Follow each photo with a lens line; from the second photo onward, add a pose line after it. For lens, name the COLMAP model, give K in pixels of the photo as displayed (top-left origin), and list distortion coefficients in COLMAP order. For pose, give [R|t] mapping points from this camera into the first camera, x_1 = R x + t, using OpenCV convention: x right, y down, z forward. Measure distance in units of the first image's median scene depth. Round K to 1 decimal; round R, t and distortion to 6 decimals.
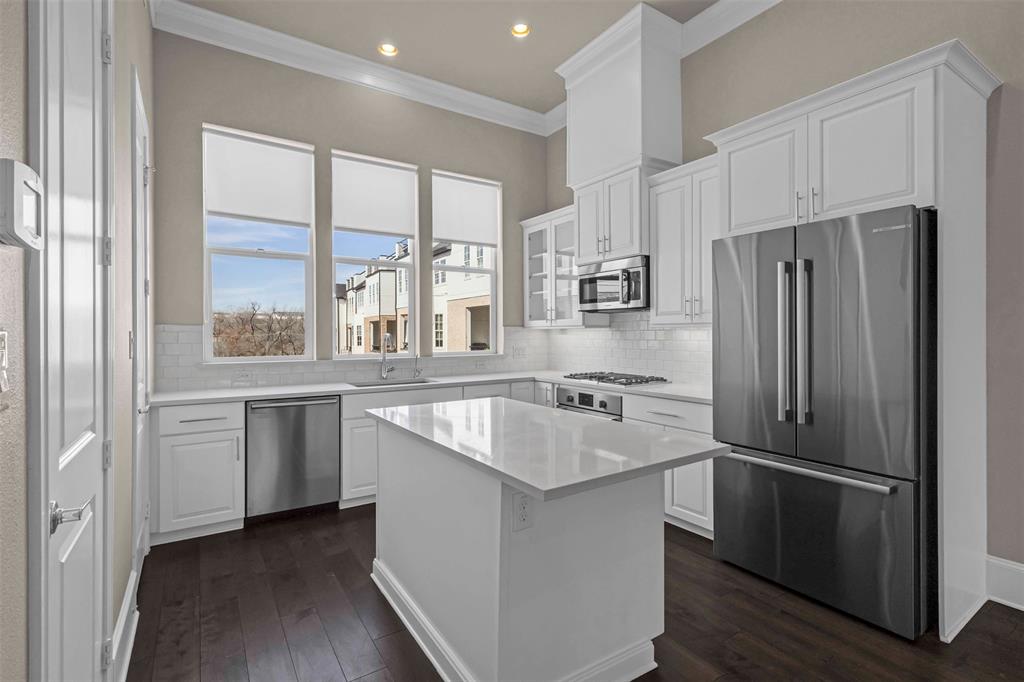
lens RADIAL K [[481.7, 0, 512.0], [0, 481.7, 341.0], [0, 0, 1]] dist [0.001139, 0.000411]
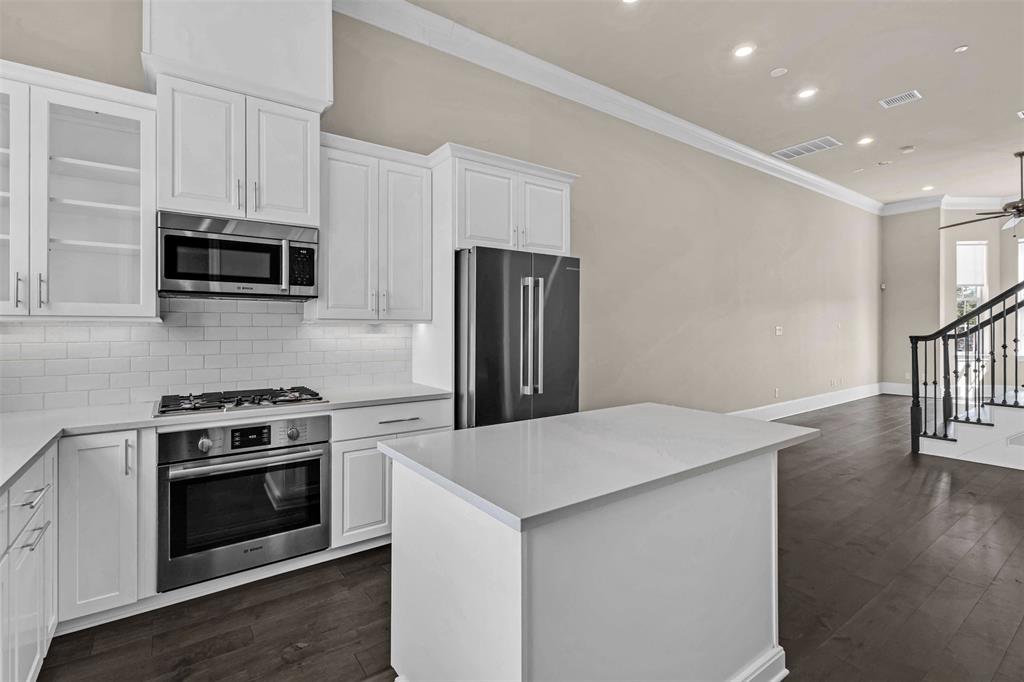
lens RADIAL K [[473.8, 0, 511.1], [0, 473.8, 327.2], [0, 0, 1]] dist [0.001088, 0.000056]
pose [[-0.047977, -0.001192, 0.998848, -0.470736], [0.016426, 0.999863, 0.001982, -0.016362], [-0.998713, 0.016502, -0.047951, 0.683312]]
